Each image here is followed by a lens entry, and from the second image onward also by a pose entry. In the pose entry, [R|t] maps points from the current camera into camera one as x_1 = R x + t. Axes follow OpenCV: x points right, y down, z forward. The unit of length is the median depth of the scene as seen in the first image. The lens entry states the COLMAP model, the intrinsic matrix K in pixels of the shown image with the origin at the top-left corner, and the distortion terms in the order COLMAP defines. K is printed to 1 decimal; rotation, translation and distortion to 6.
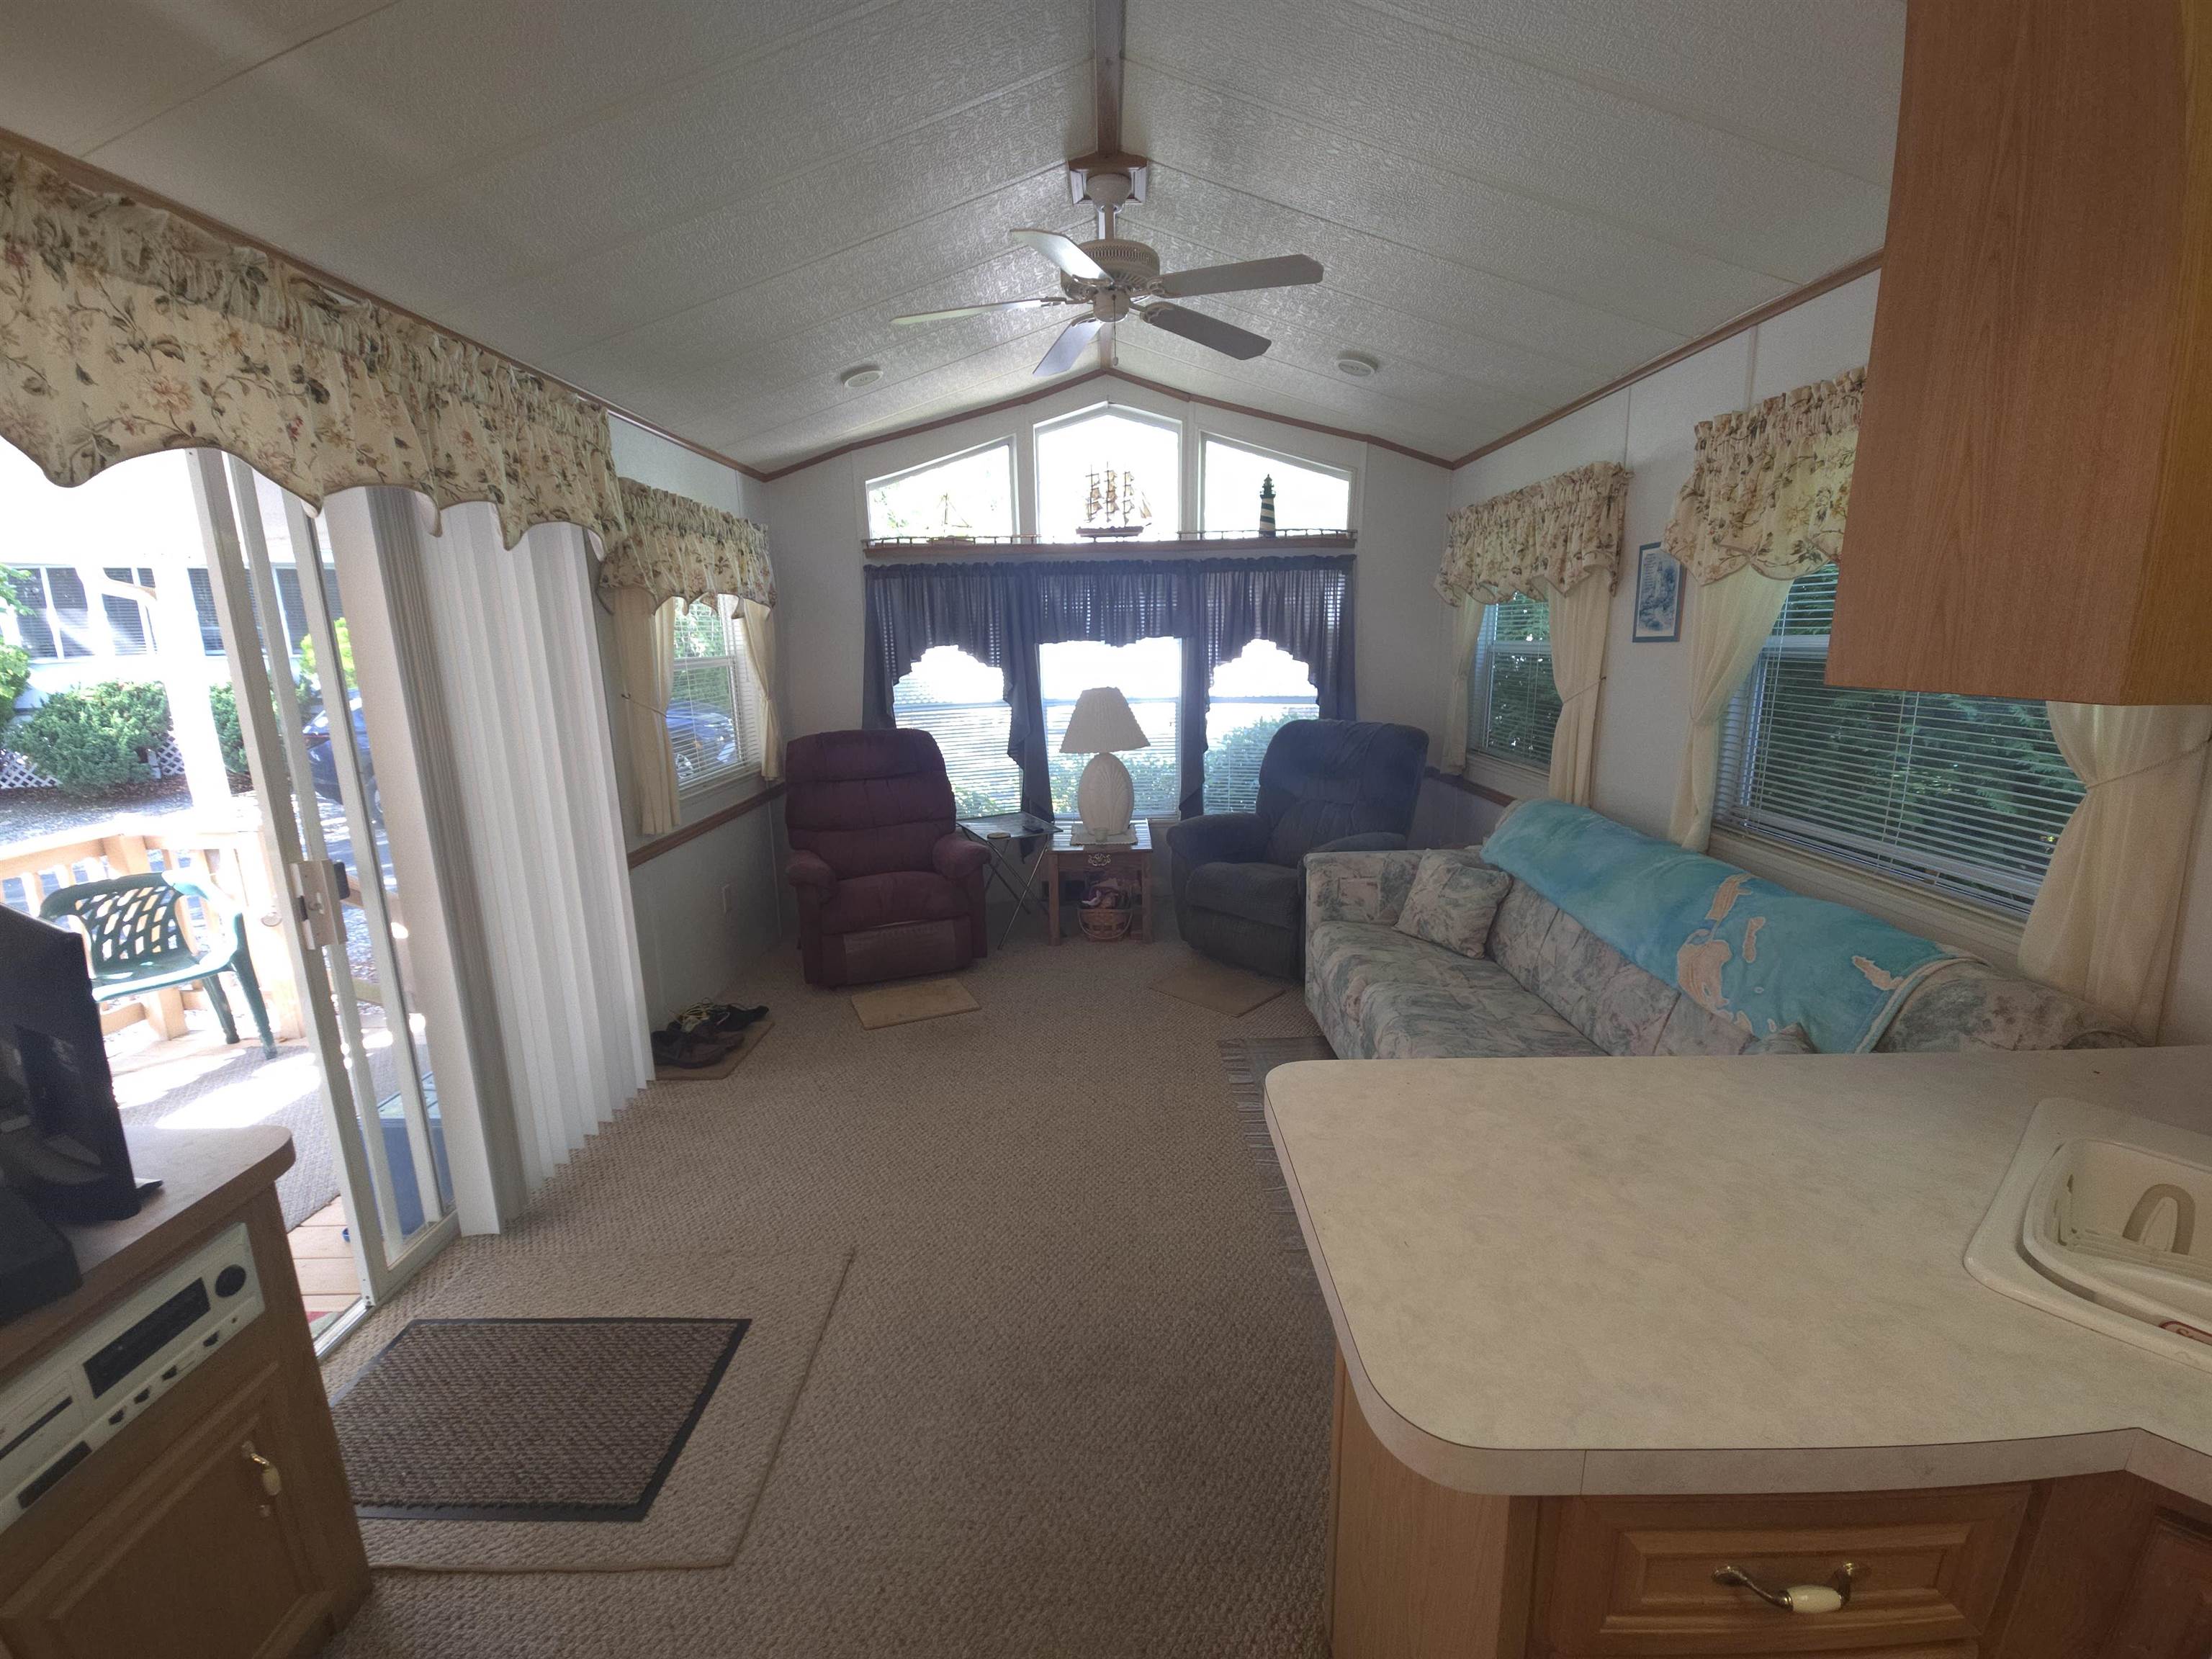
lens RADIAL K [[899.2, 0, 1102.6], [0, 899.2, 821.1], [0, 0, 1]] dist [0.013133, -0.008097]
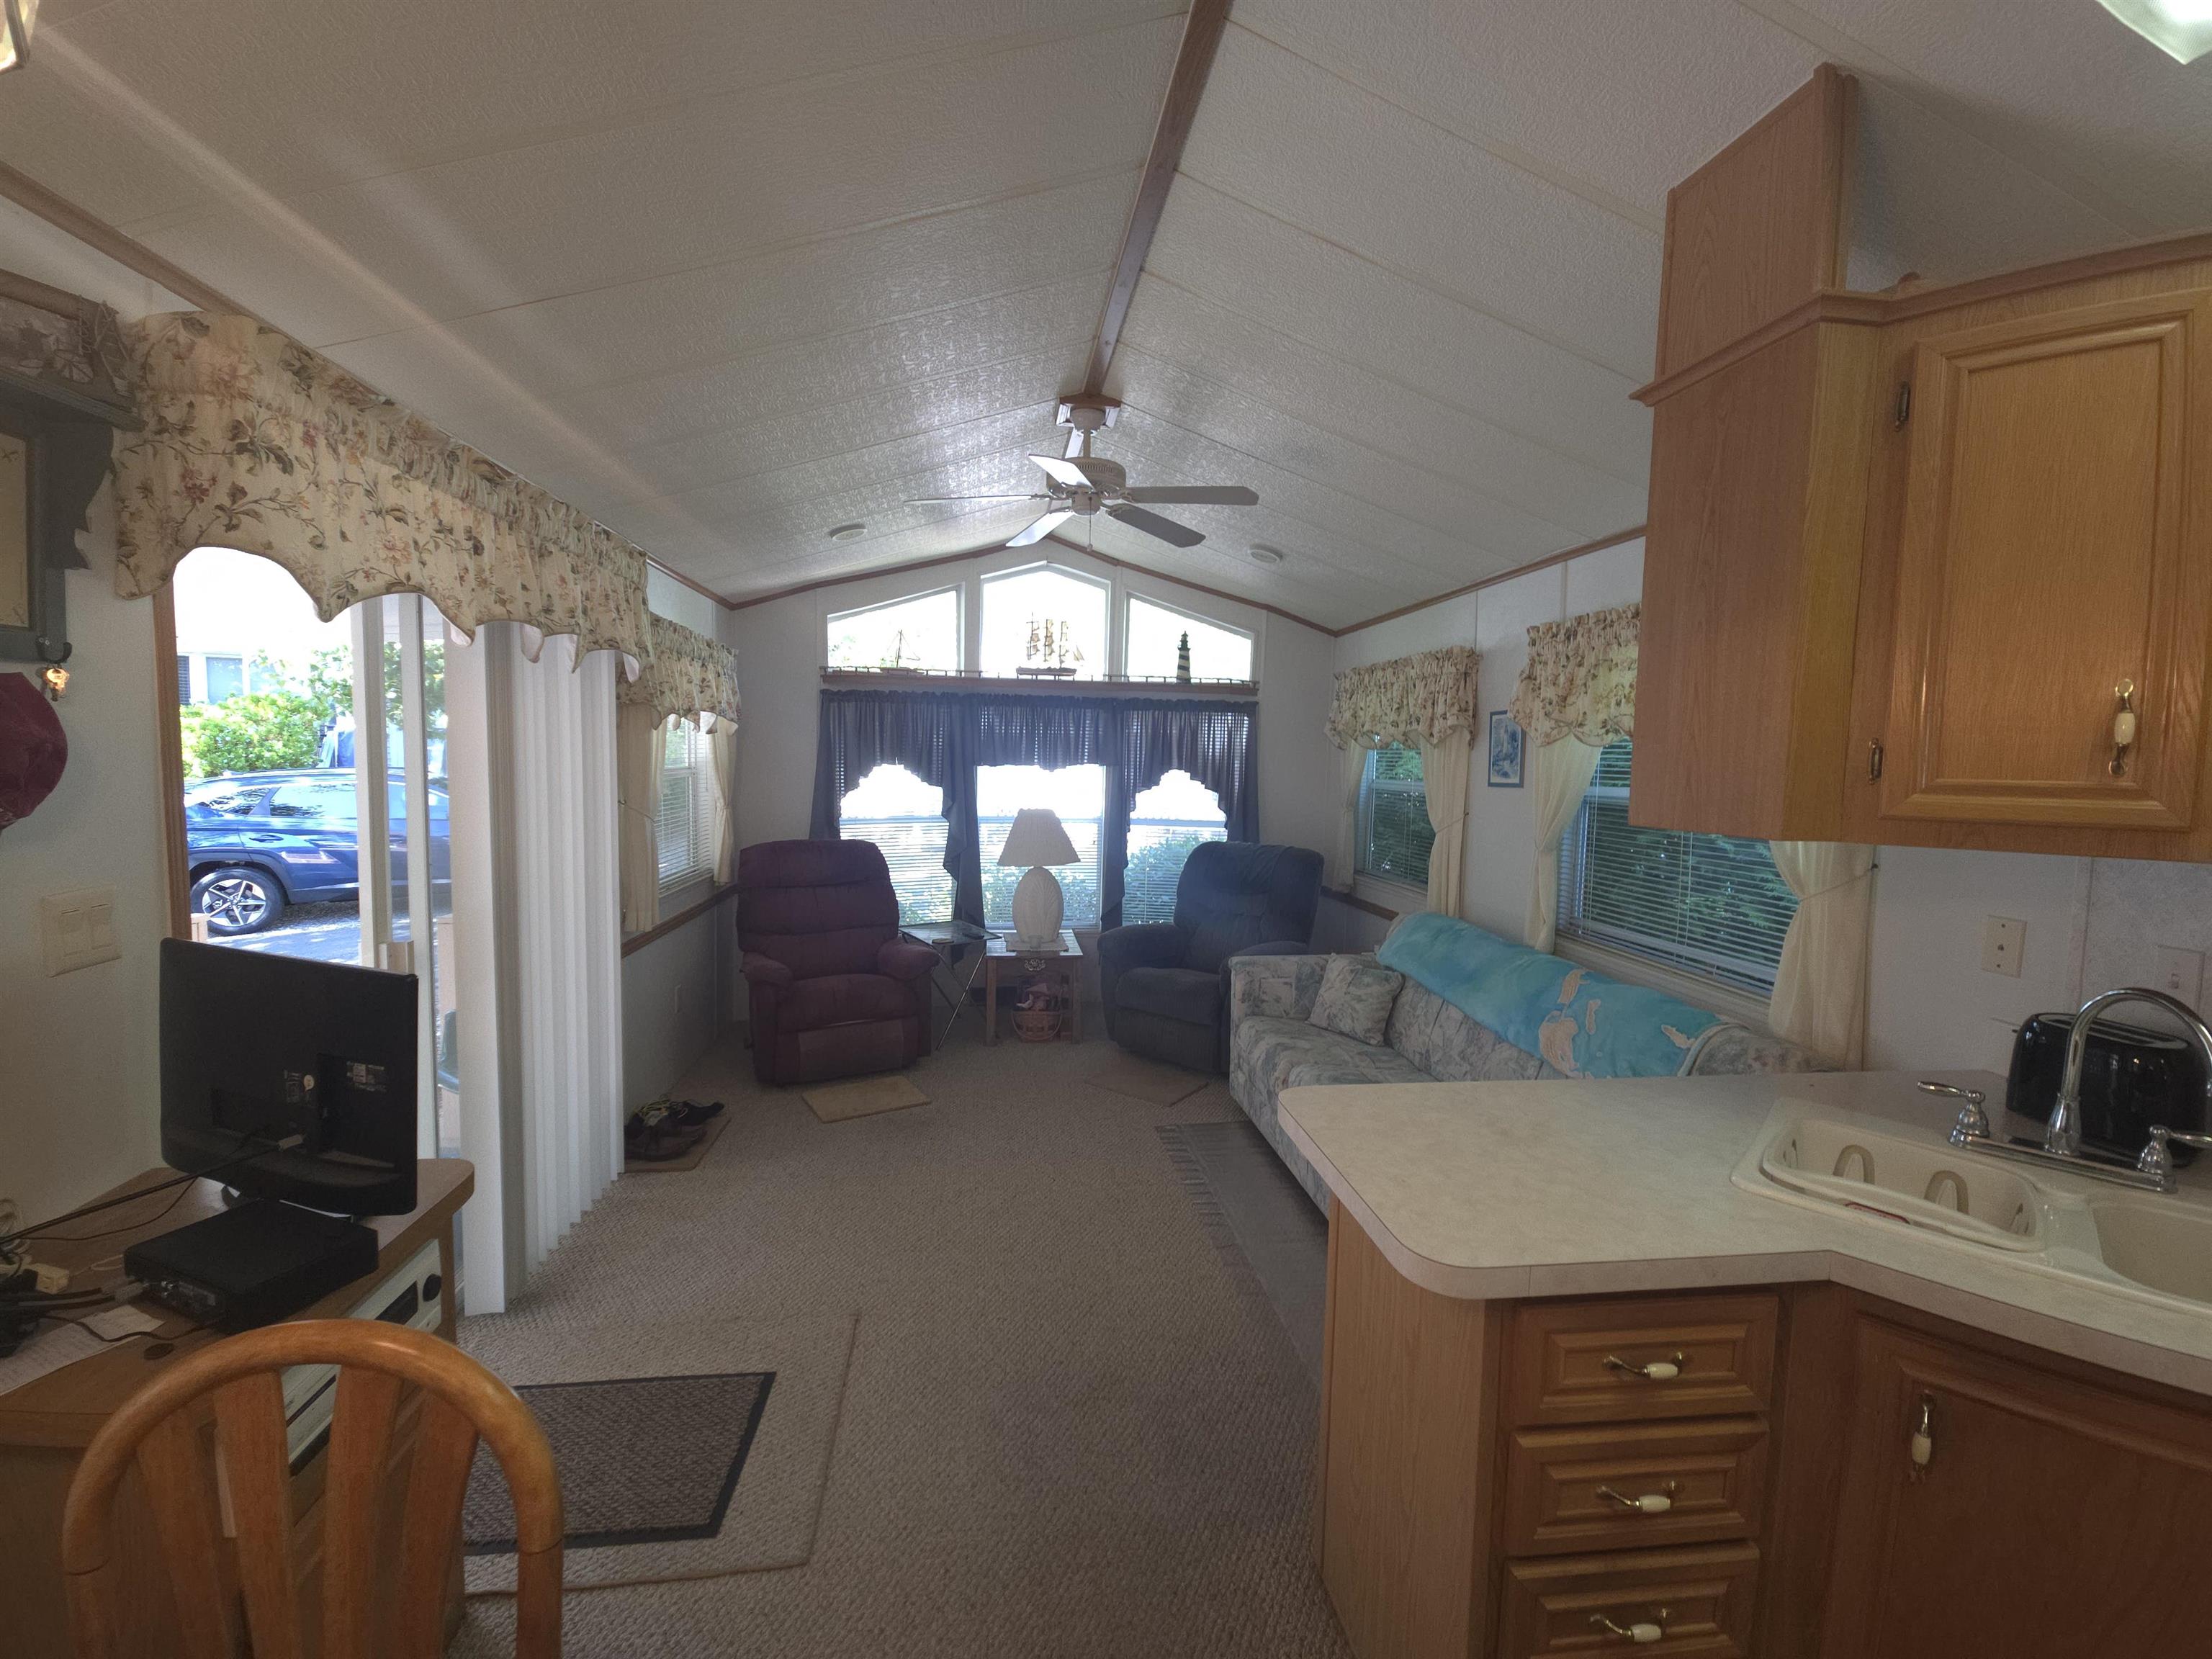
lens RADIAL K [[902.5, 0, 1103.3], [0, 902.5, 819.4], [0, 0, 1]] dist [0.001493, -0.000171]
pose [[0.989606, 0.030610, 0.140509, -0.113349], [-0.011501, 0.990800, -0.134847, 0.021705], [-0.143344, 0.131829, 0.980853, -0.142667]]
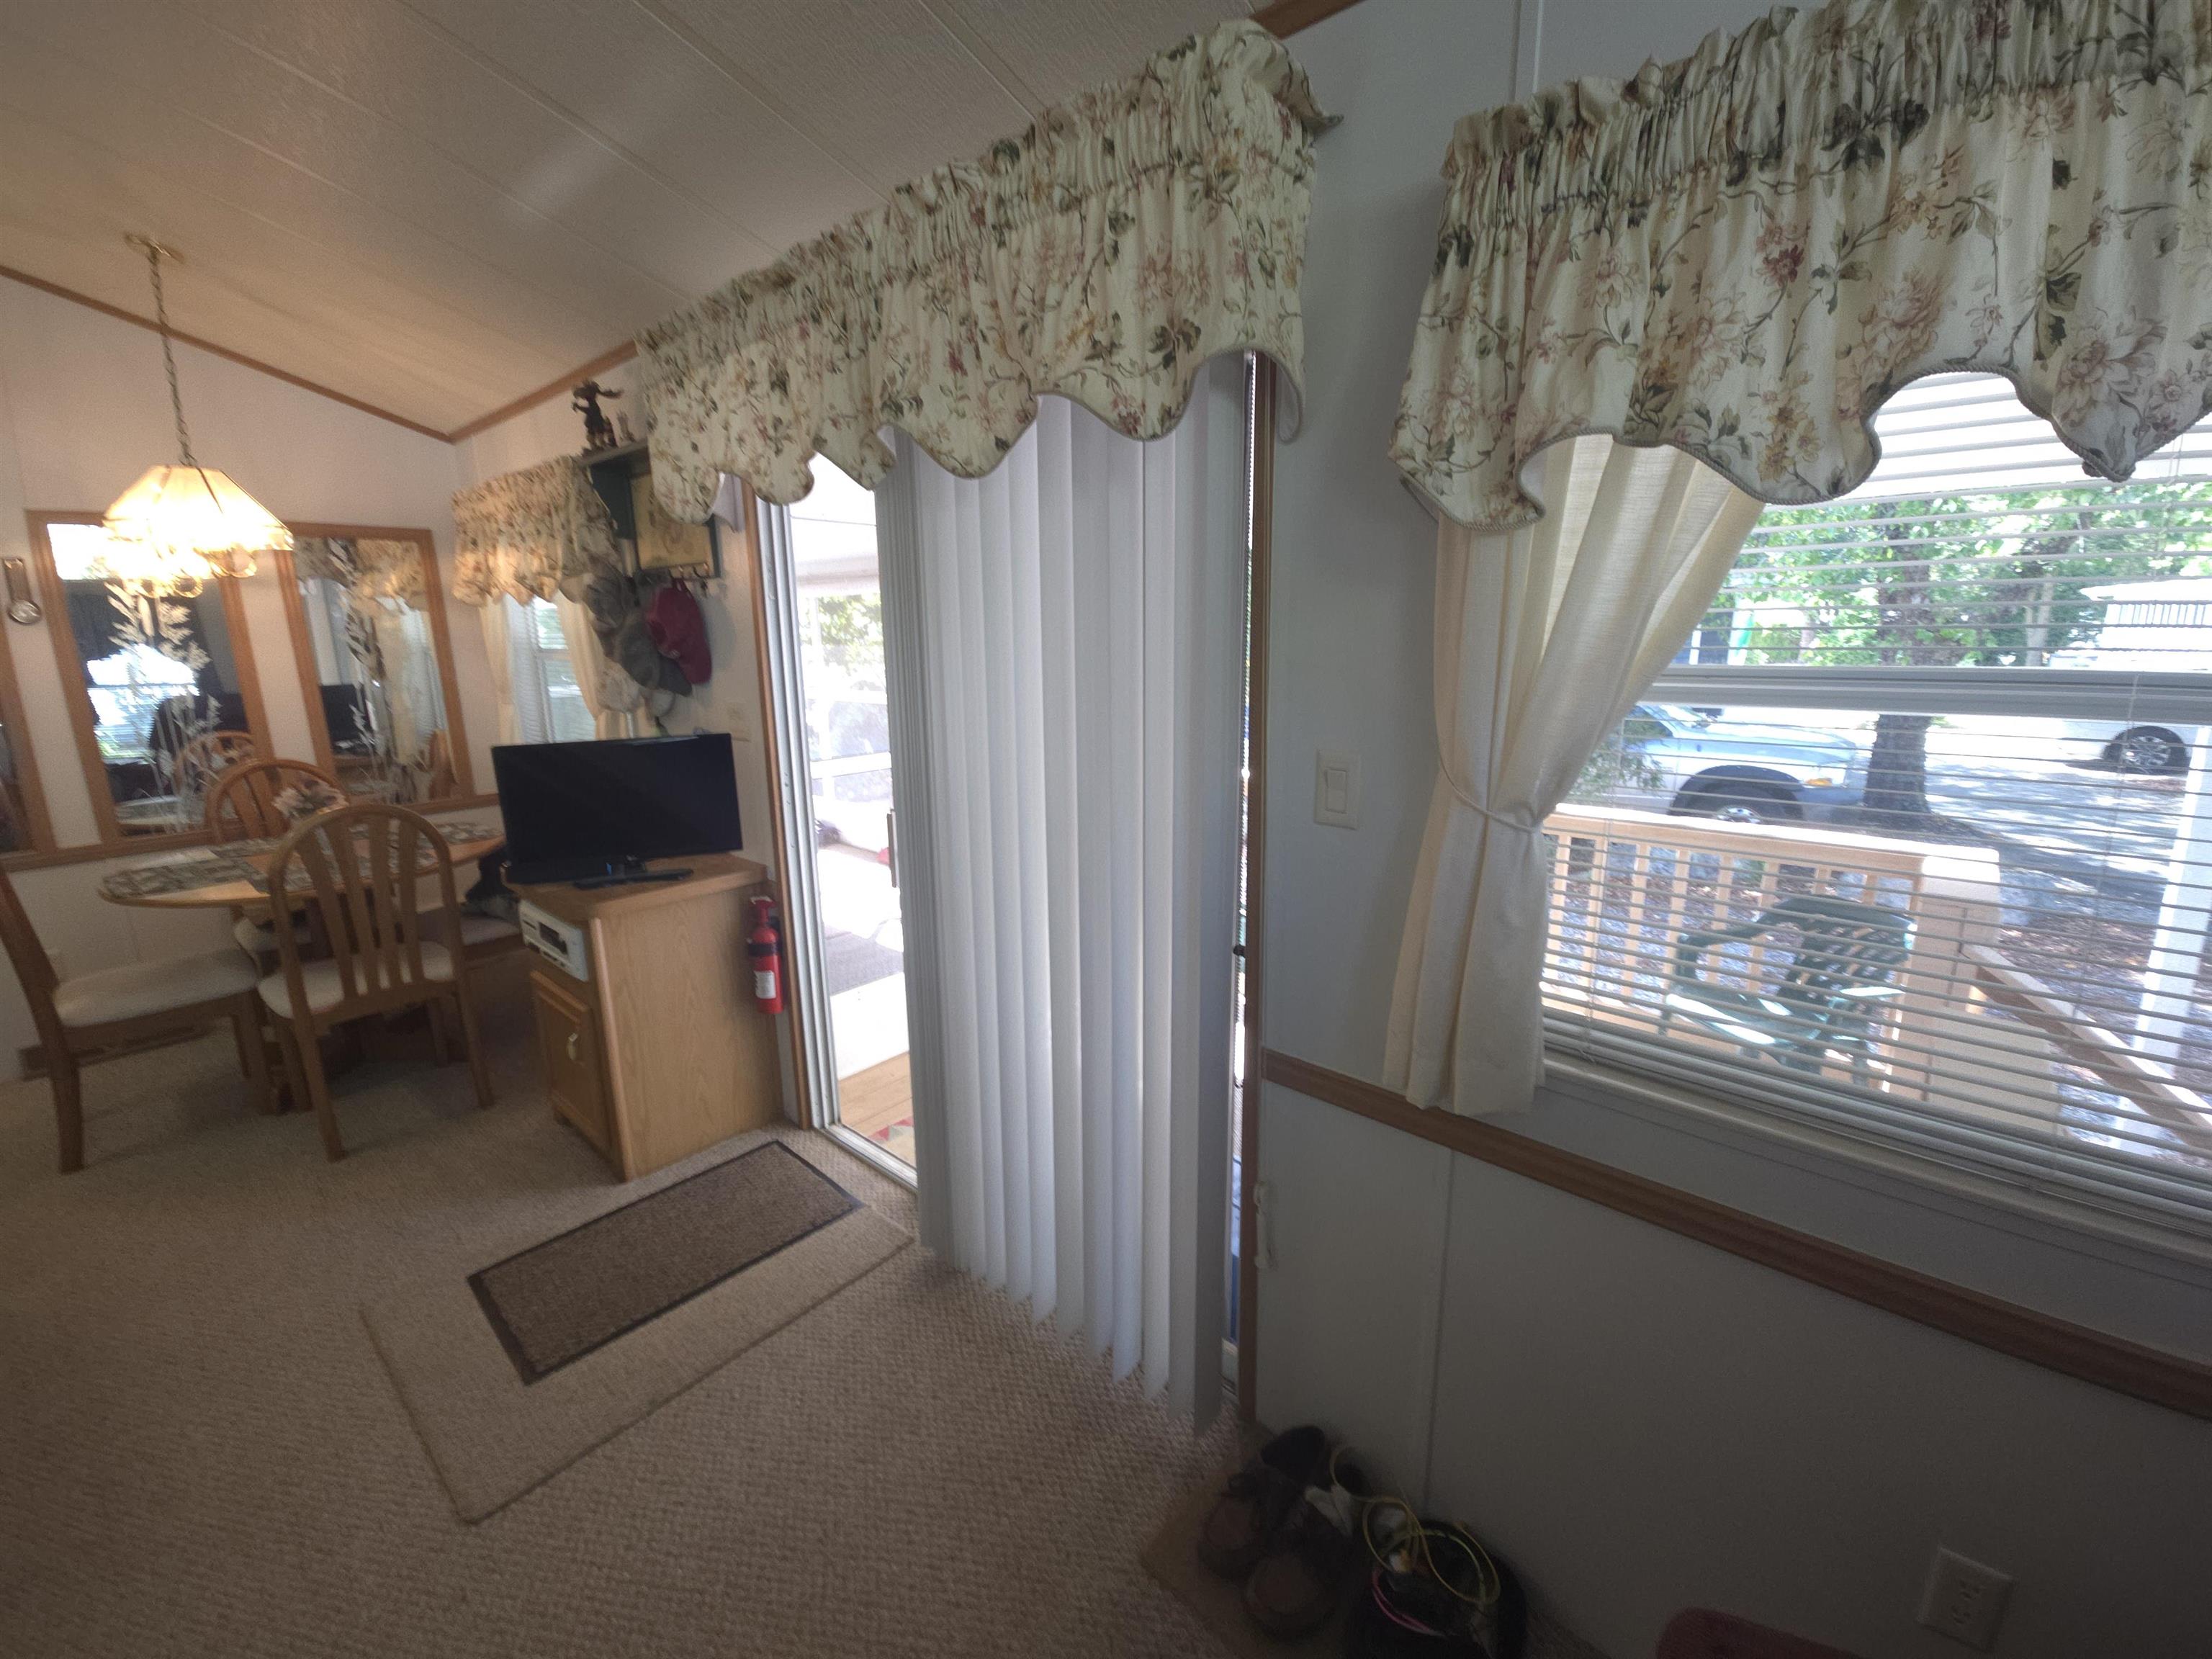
lens RADIAL K [[893.5, 0, 1106.3], [0, 893.5, 820.2], [0, 0, 1]] dist [0.016377, -0.009161]
pose [[-0.657353, 0.185264, -0.730455, -0.143021], [-0.130307, 0.926764, 0.352319, -0.235170], [0.742231, 0.326782, -0.585070, 1.164058]]
